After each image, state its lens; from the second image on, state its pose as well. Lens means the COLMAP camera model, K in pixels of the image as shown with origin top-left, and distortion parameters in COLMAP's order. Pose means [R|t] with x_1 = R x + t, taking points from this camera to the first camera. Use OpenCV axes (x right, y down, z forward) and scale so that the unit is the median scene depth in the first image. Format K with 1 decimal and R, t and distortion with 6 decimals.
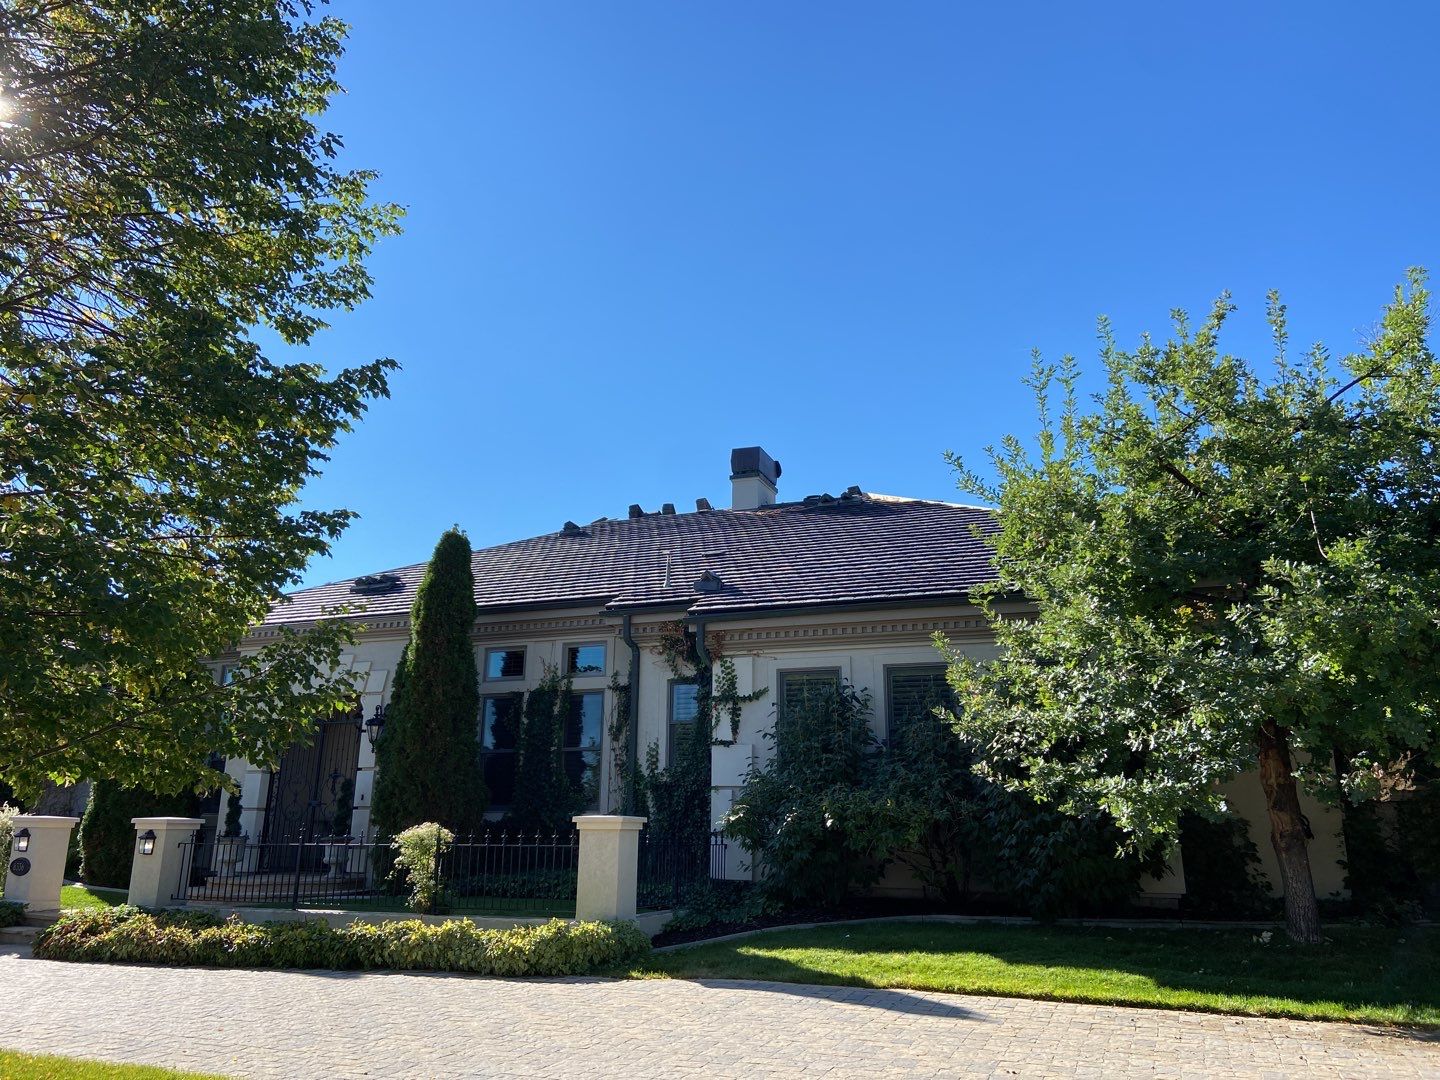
lens RADIAL K [[1083.9, 0, 721.7], [0, 1083.9, 512.1], [0, 0, 1]] dist [0.078563, -0.105019]
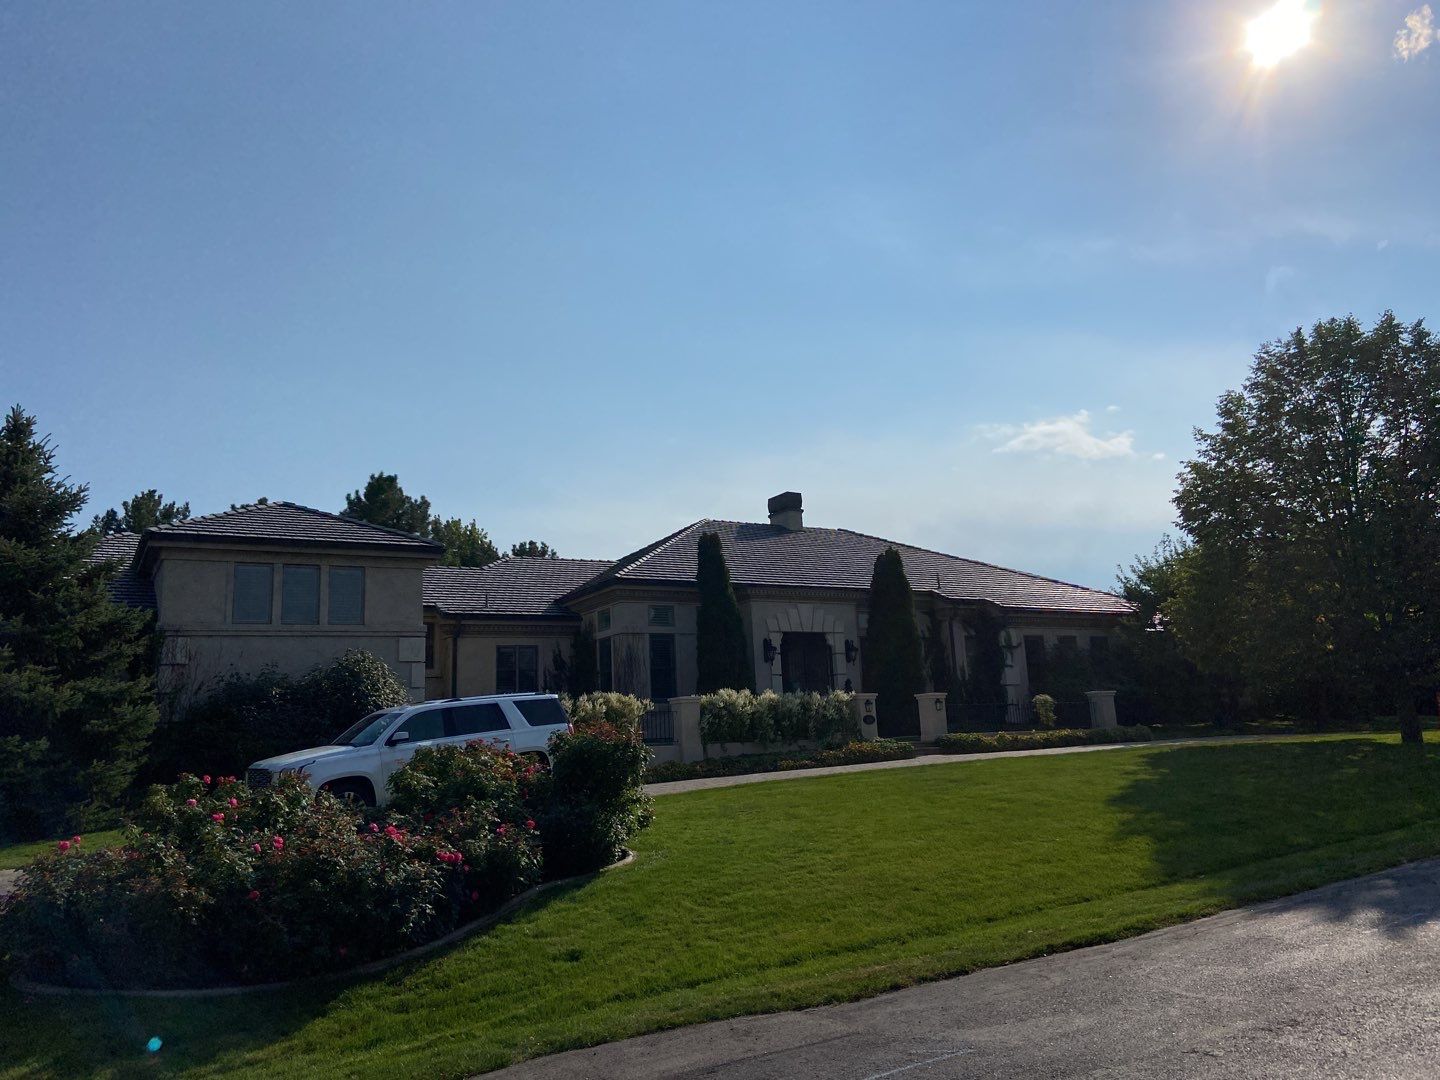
lens RADIAL K [[1027.5, 0, 720.0], [0, 1027.5, 540.0], [0, 0, 1]] dist [0.006272, -0.000269]
pose [[0.640280, 0.117235, 0.759143, -1.953779], [-0.169323, 0.985516, -0.009382, 0.072335], [-0.749247, -0.122533, 0.650857, 0.082176]]
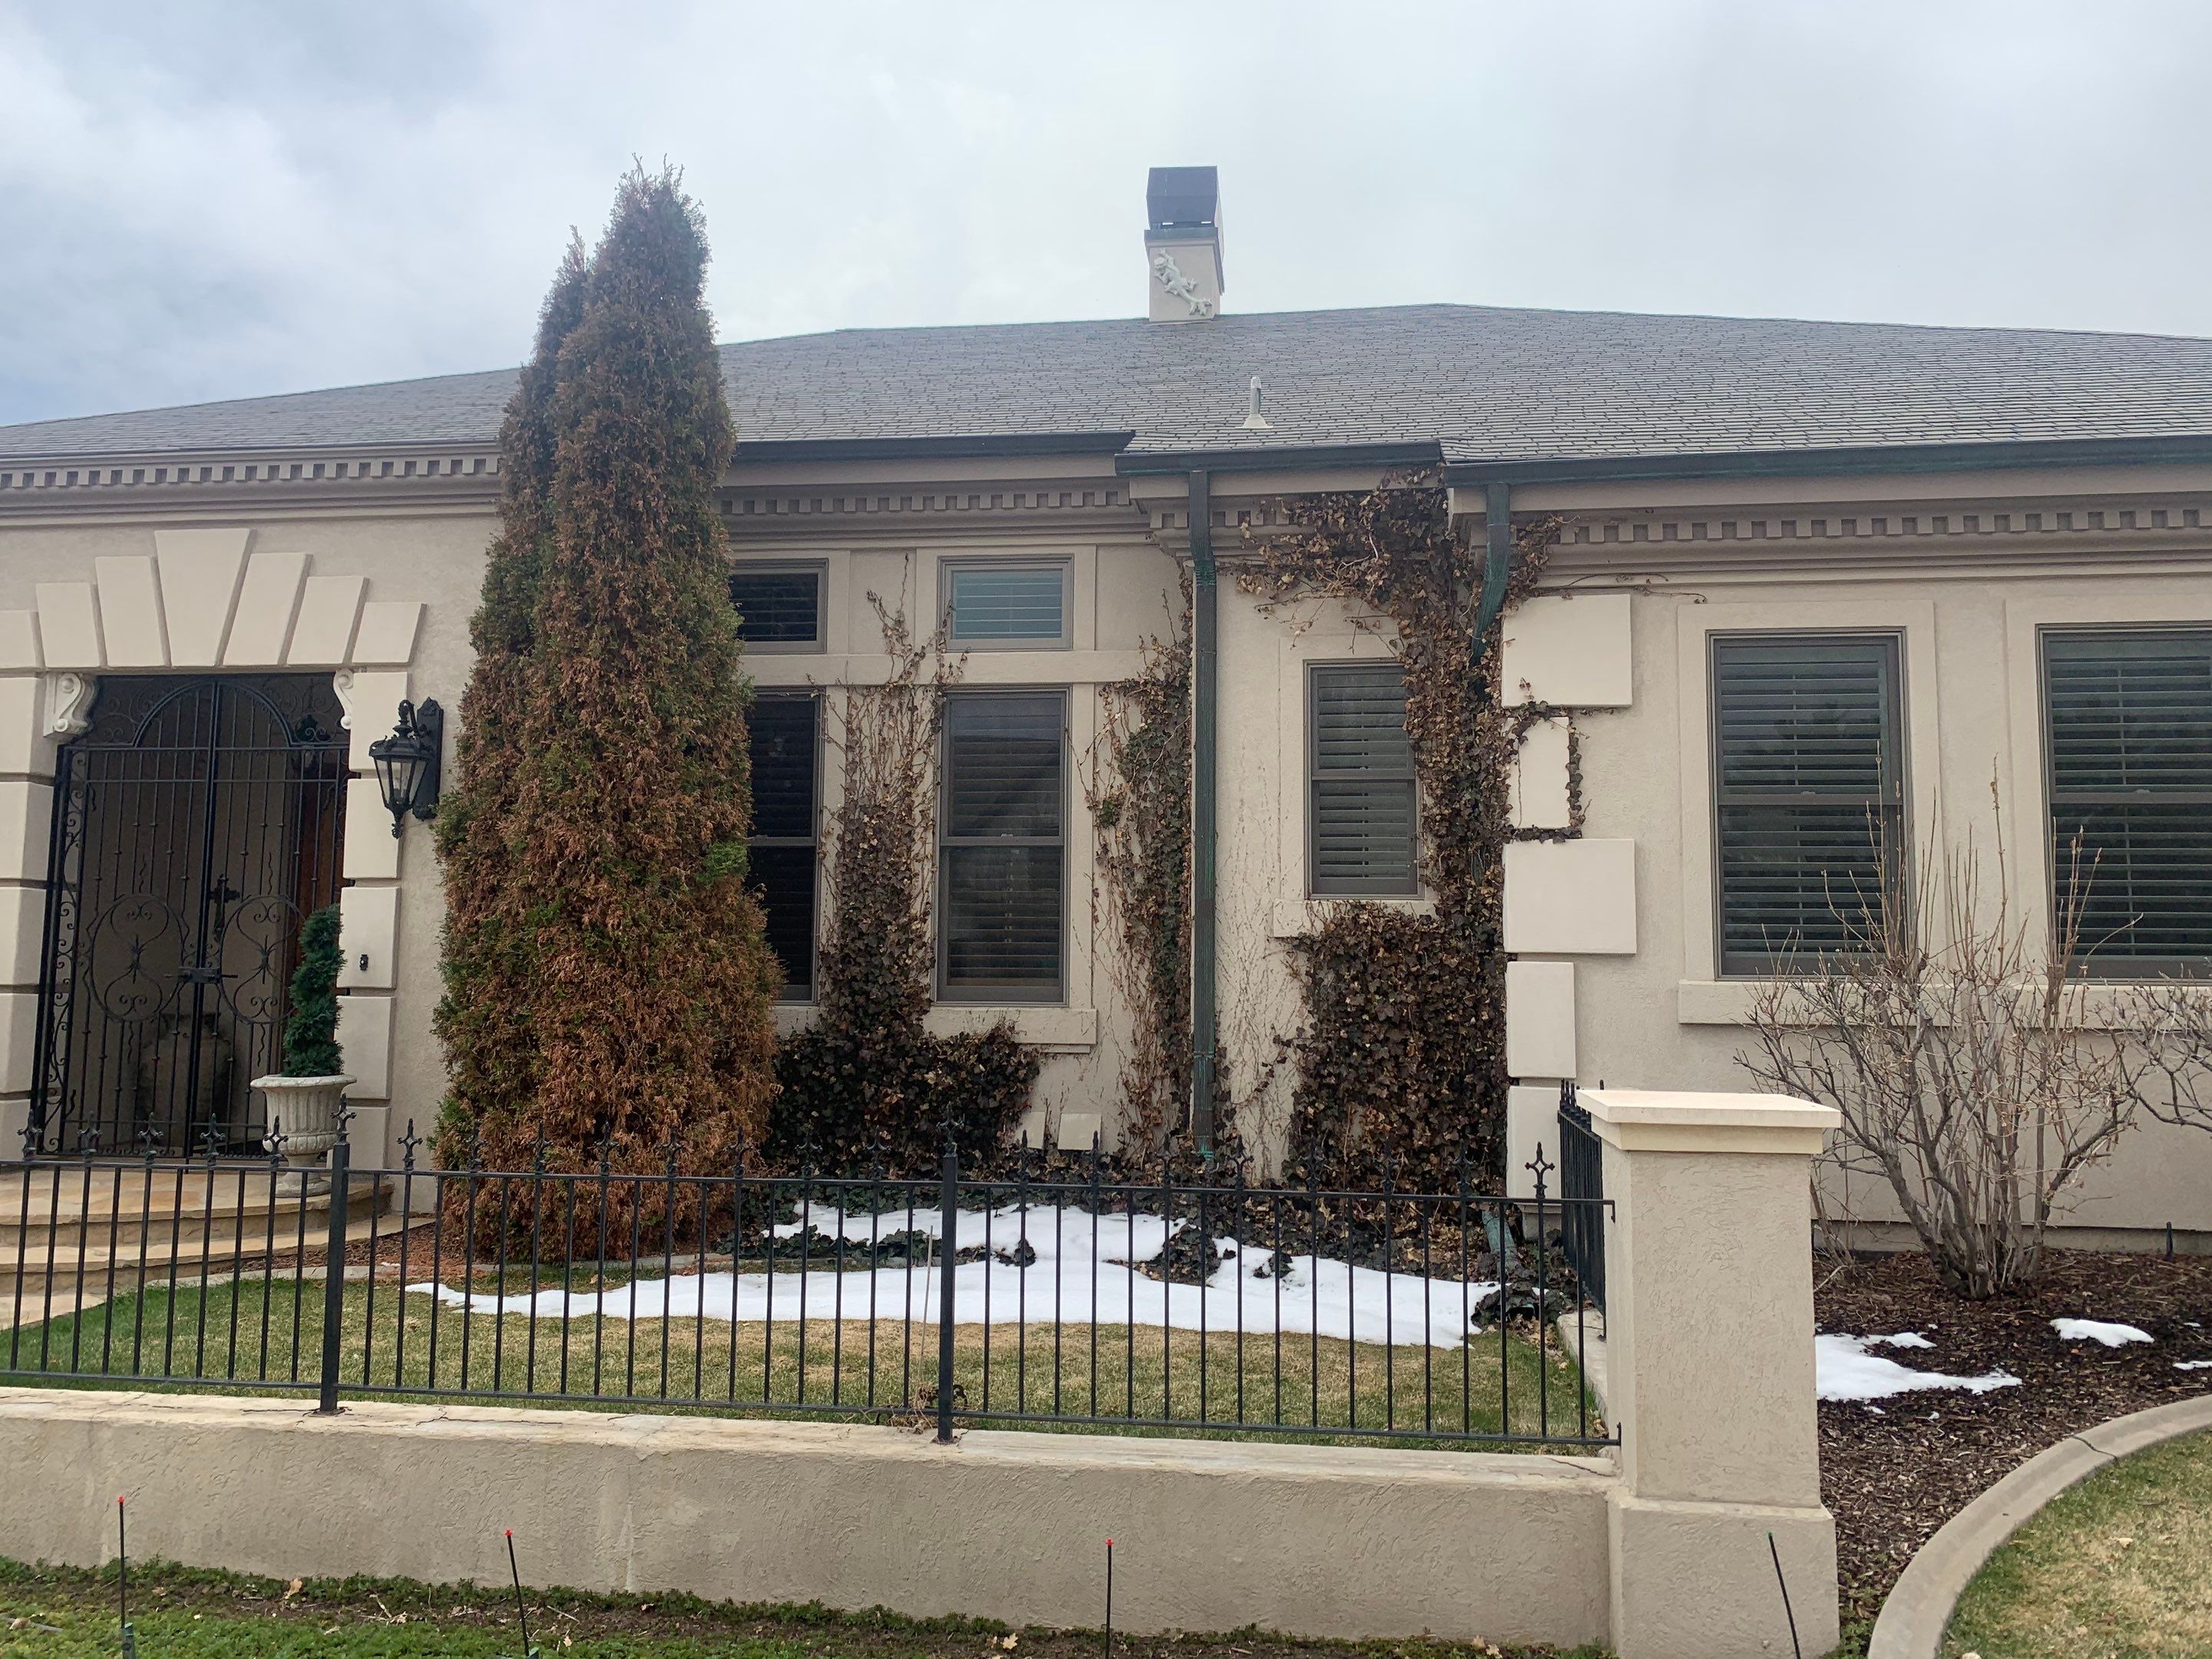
lens RADIAL K [[1664.8, 0, 1108.6], [0, 1664.8, 786.6], [0, 0, 1]] dist [0.078563, -0.105019]
pose [[0.971284, 0.023597, 0.236750, -0.251076], [-0.067048, 0.981887, 0.177205, 0.106185], [-0.228280, -0.187990, 0.955274, 0.496296]]
